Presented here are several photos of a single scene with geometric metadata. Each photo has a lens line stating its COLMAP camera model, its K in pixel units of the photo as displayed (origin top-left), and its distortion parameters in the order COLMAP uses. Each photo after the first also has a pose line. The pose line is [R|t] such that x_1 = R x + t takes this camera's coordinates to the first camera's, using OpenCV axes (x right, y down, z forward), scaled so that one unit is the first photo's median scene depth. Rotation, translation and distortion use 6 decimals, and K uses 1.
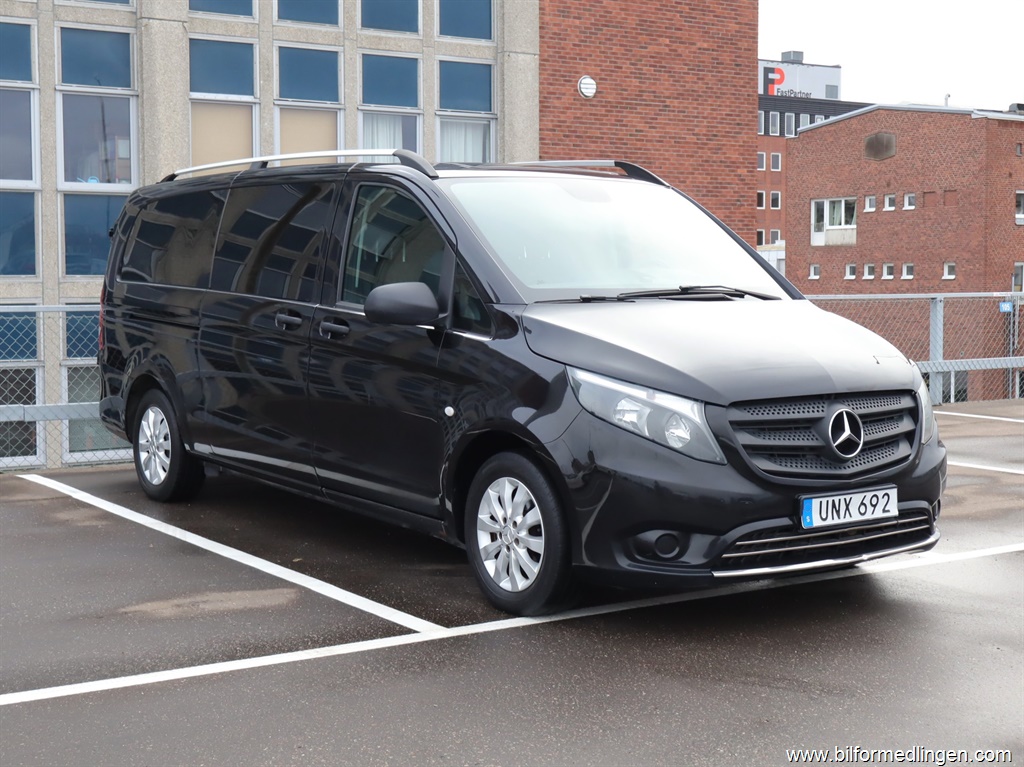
lens RADIAL K [[1567.6, 0, 531.1], [0, 1567.6, 400.0], [0, 0, 1]] dist [0.010212, -0.005613]
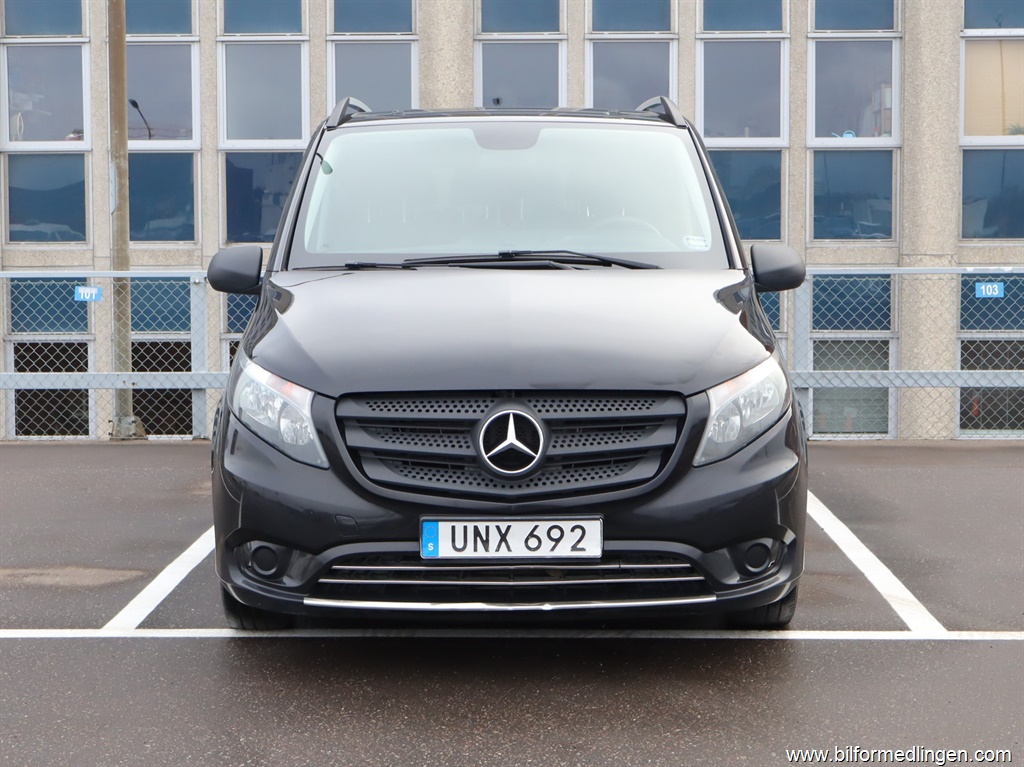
lens RADIAL K [[1751.2, 0, 512.0], [0, 1751.2, 383.5], [0, 0, 1]] dist [0.004271, 0.025611]
pose [[0.810803, 0.045742, -0.583530, 0.694320], [-0.044353, 0.998877, 0.016672, -0.021711], [0.583637, 0.012364, 0.811921, 0.297773]]
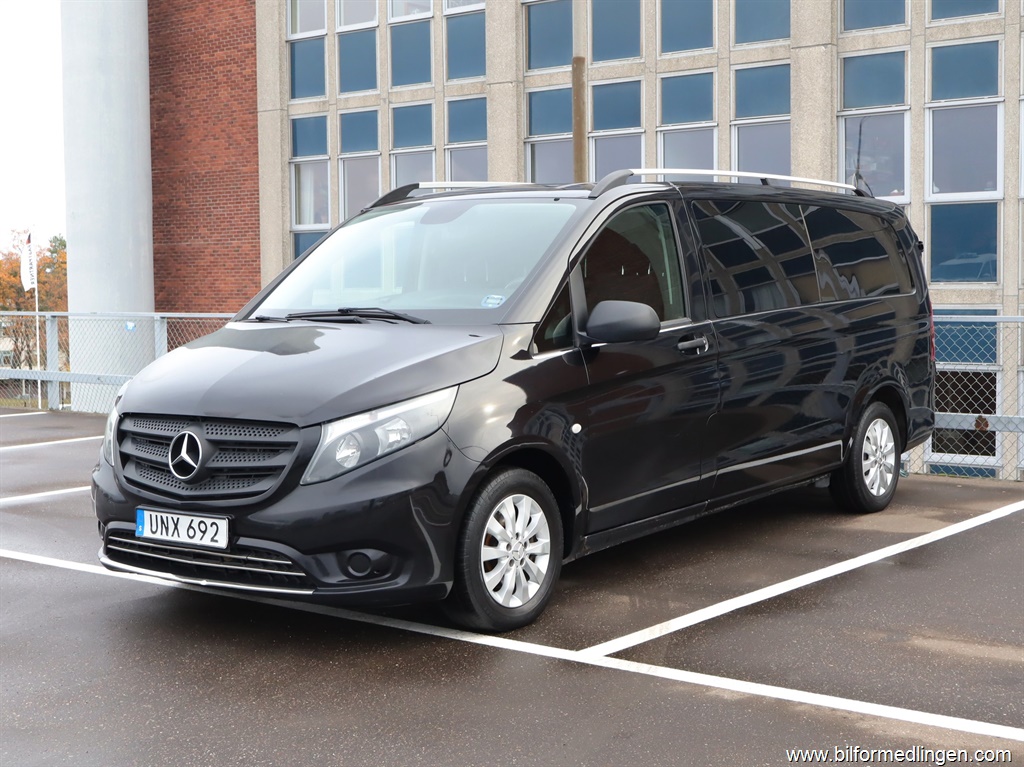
lens RADIAL K [[1553.3, 0, 531.8], [0, 1553.3, 383.2], [0, 0, 1]] dist [-0.011060, -0.019848]
pose [[0.292762, 0.059965, -0.954303, 1.215681], [-0.067662, 0.996829, 0.041879, -0.082258], [0.953788, 0.052310, 0.295891, 0.903694]]
